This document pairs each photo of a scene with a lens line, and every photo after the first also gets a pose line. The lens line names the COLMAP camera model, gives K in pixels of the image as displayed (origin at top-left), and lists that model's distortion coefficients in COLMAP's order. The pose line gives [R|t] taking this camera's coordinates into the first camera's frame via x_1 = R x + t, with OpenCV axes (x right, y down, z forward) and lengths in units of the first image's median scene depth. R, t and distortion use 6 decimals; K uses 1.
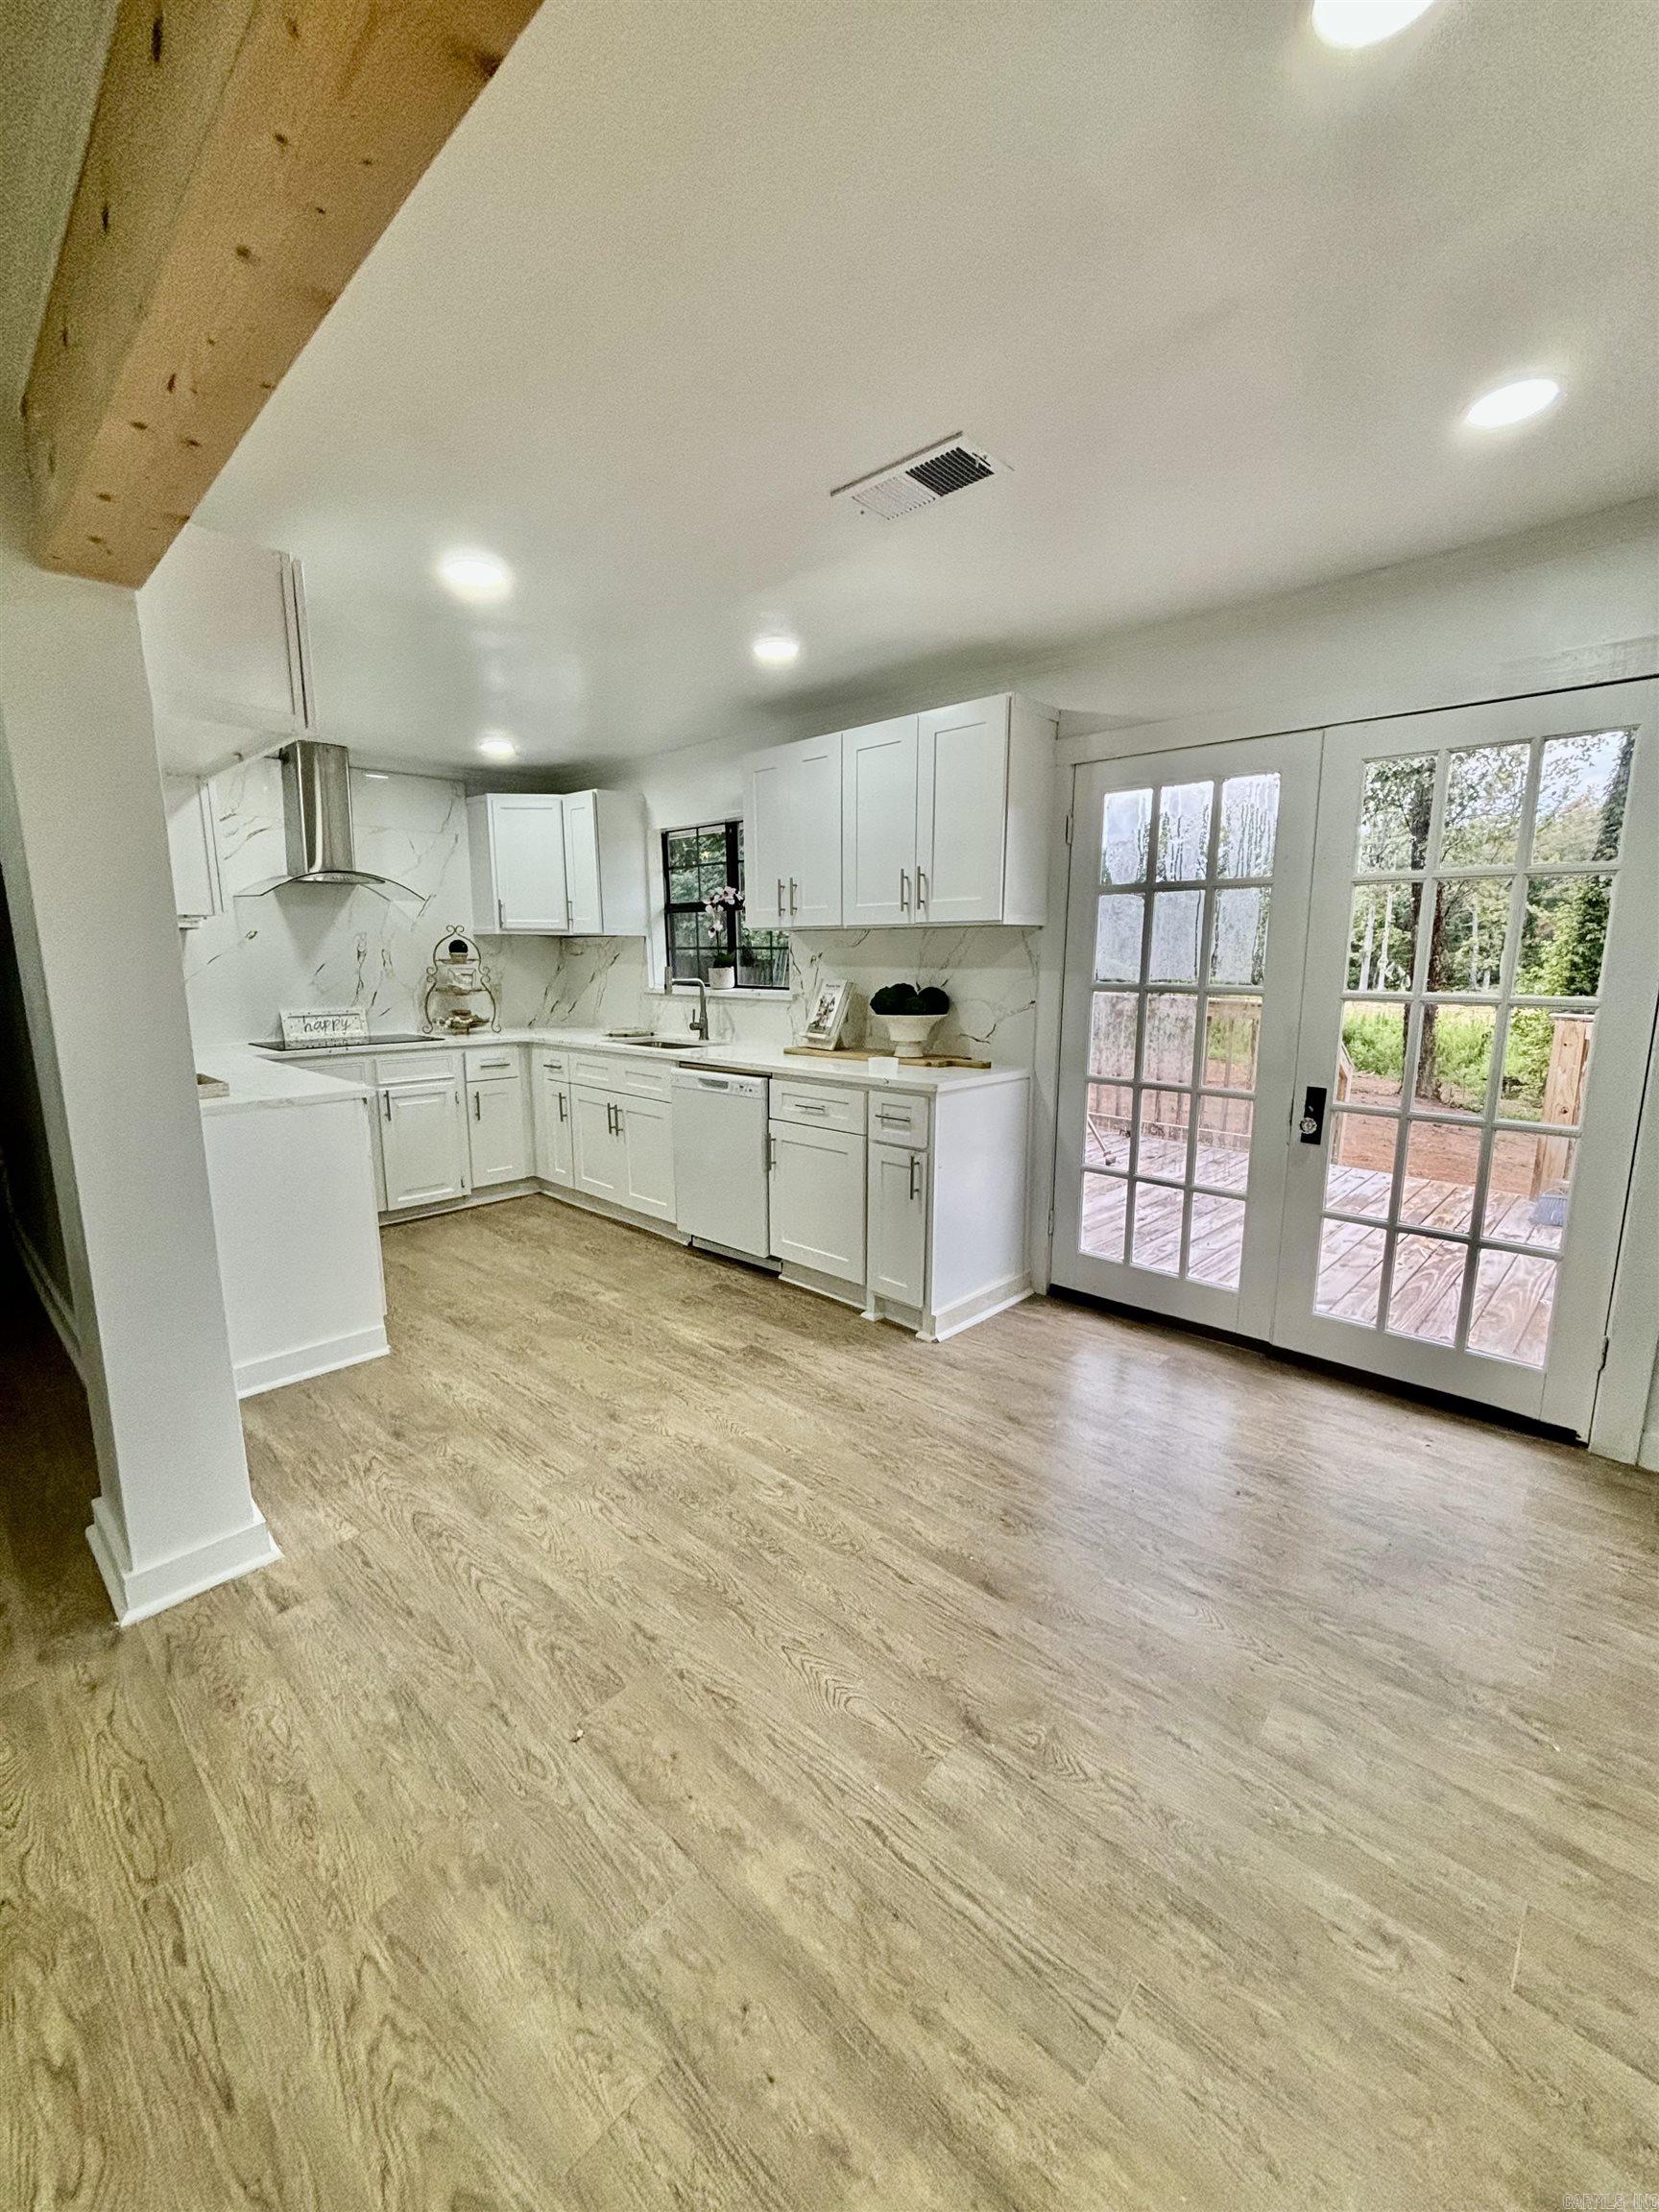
lens RADIAL K [[883.9, 0, 834.7], [0, 883.9, 1103.9], [0, 0, 1]] dist [-0.001562, -0.000480]
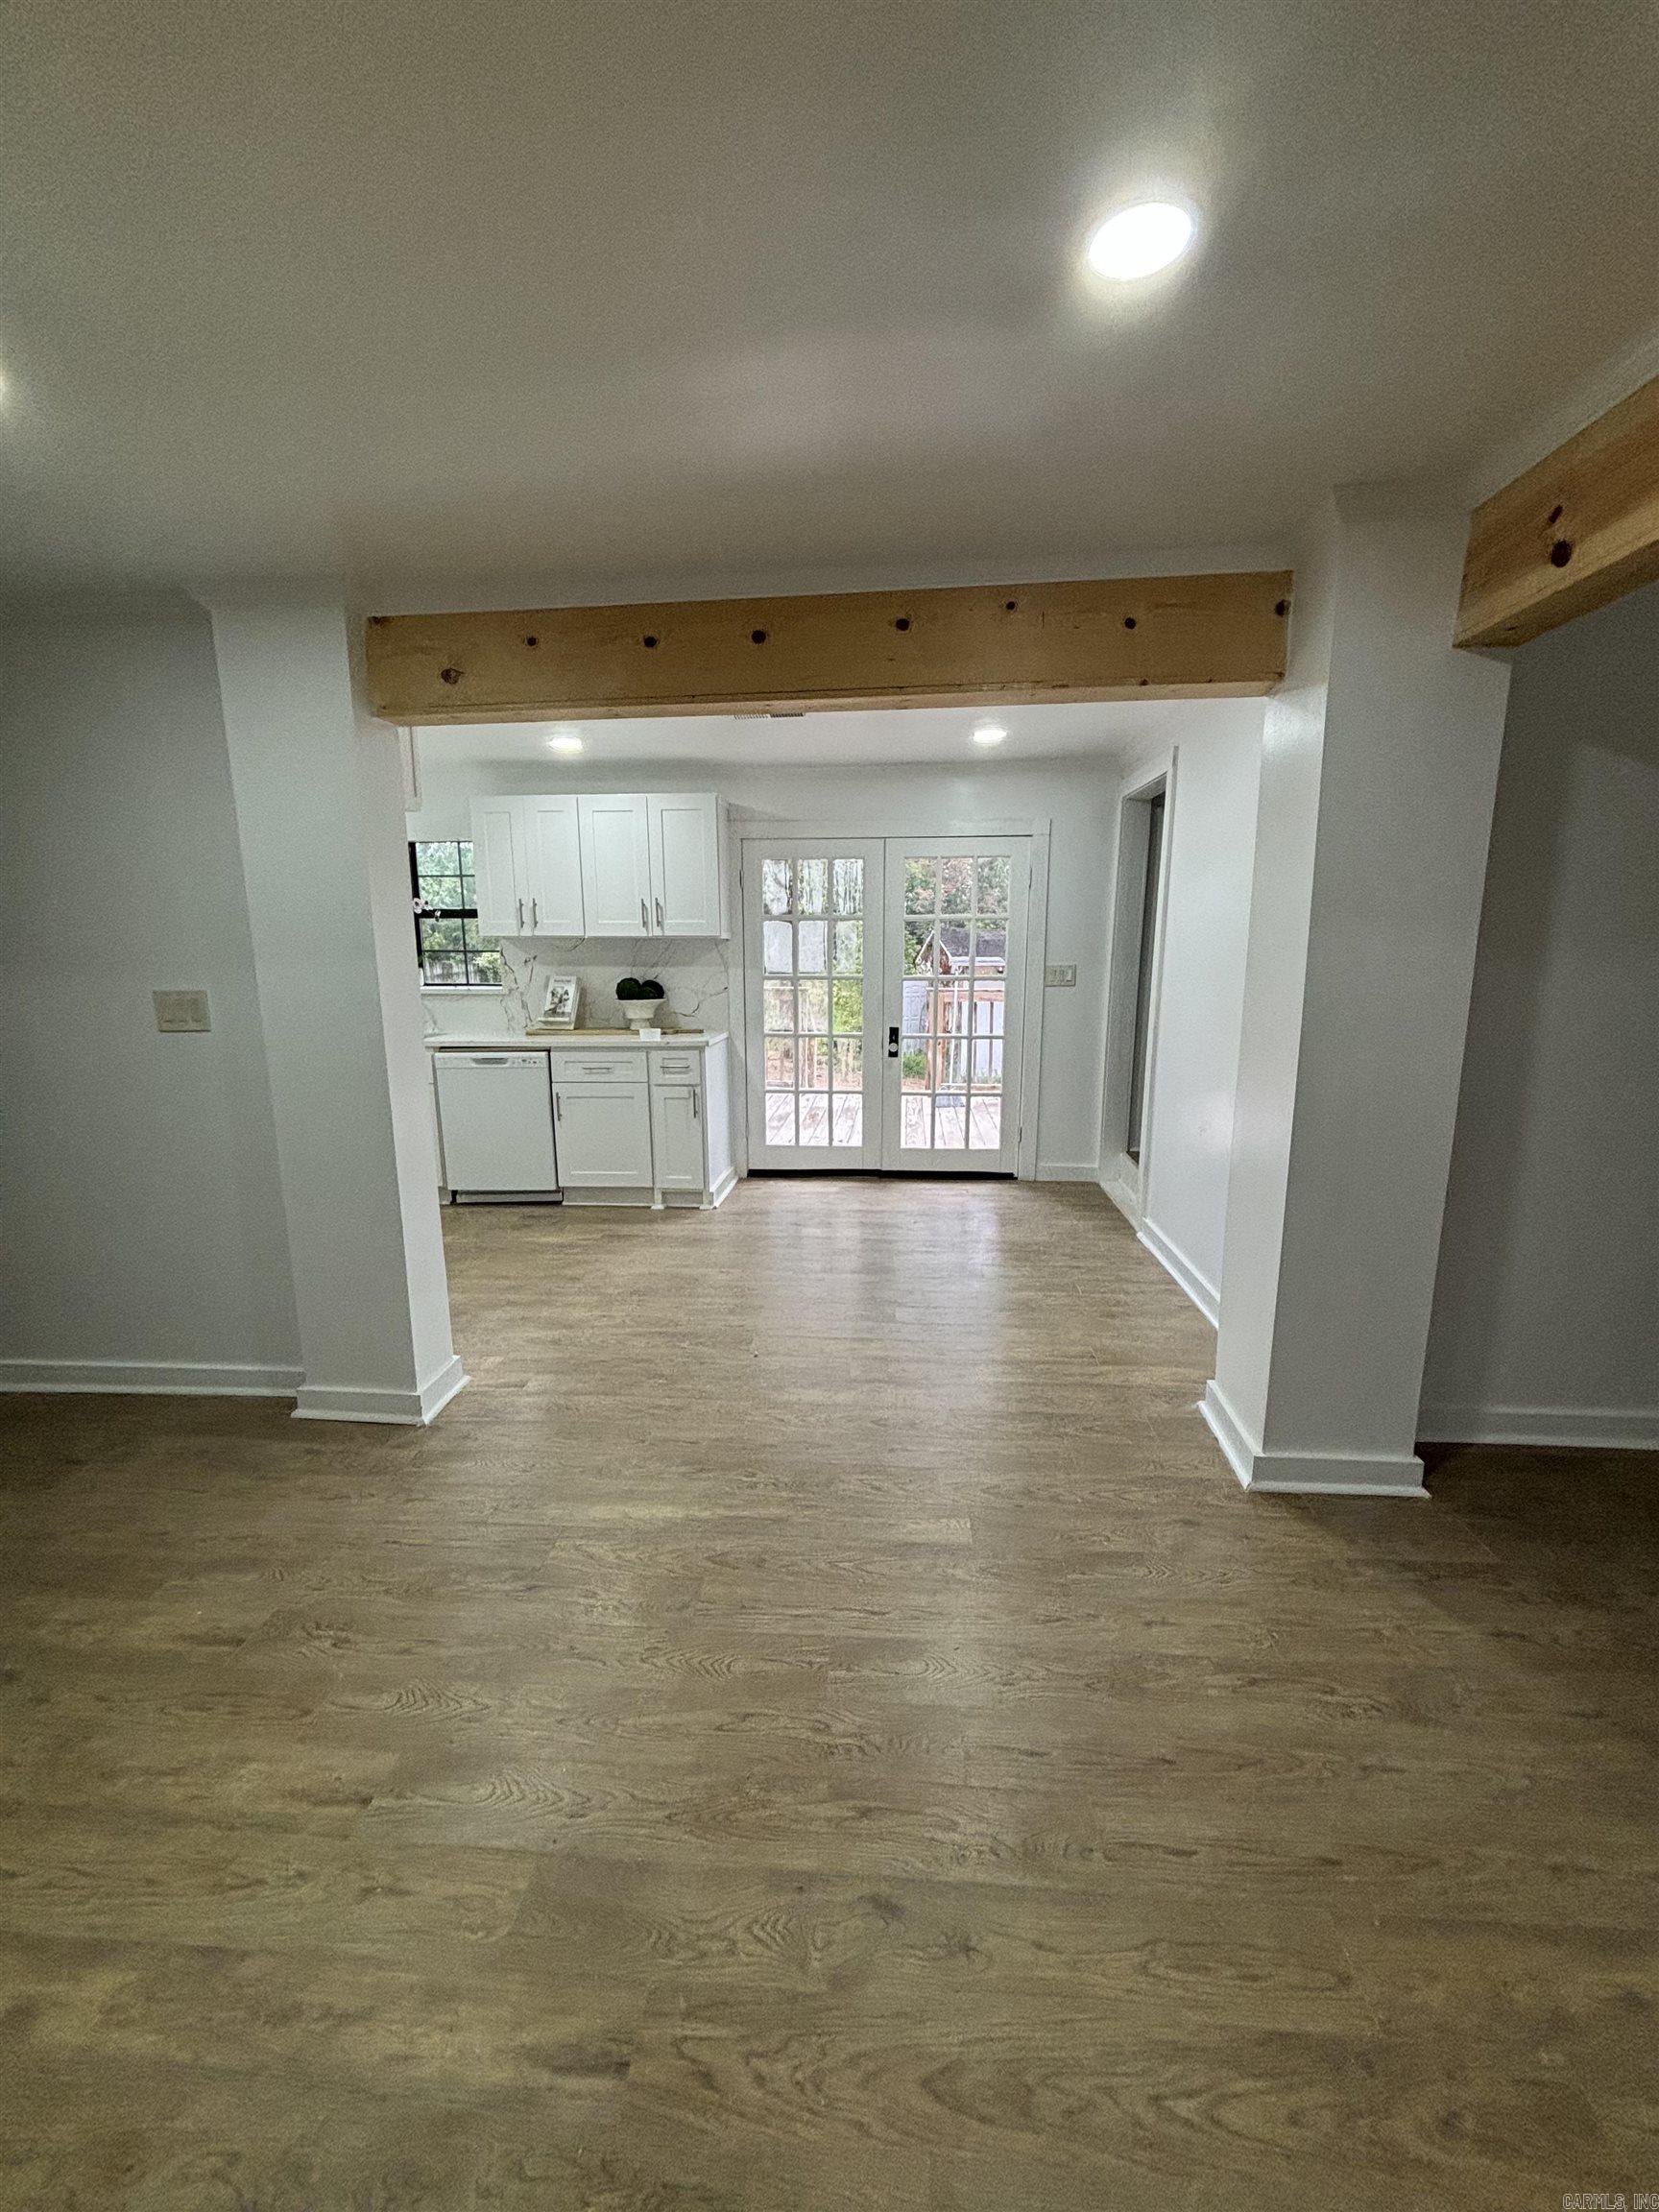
lens RADIAL K [[883.9, 0, 843.2], [0, 883.9, 1109.0], [0, 0, 1]] dist [-0.001562, -0.000480]
pose [[0.765999, -0.116005, 0.632289, -0.746273], [0.108464, 0.992804, 0.050747, 0.047133], [-0.633626, 0.029708, 0.773069, -0.384149]]
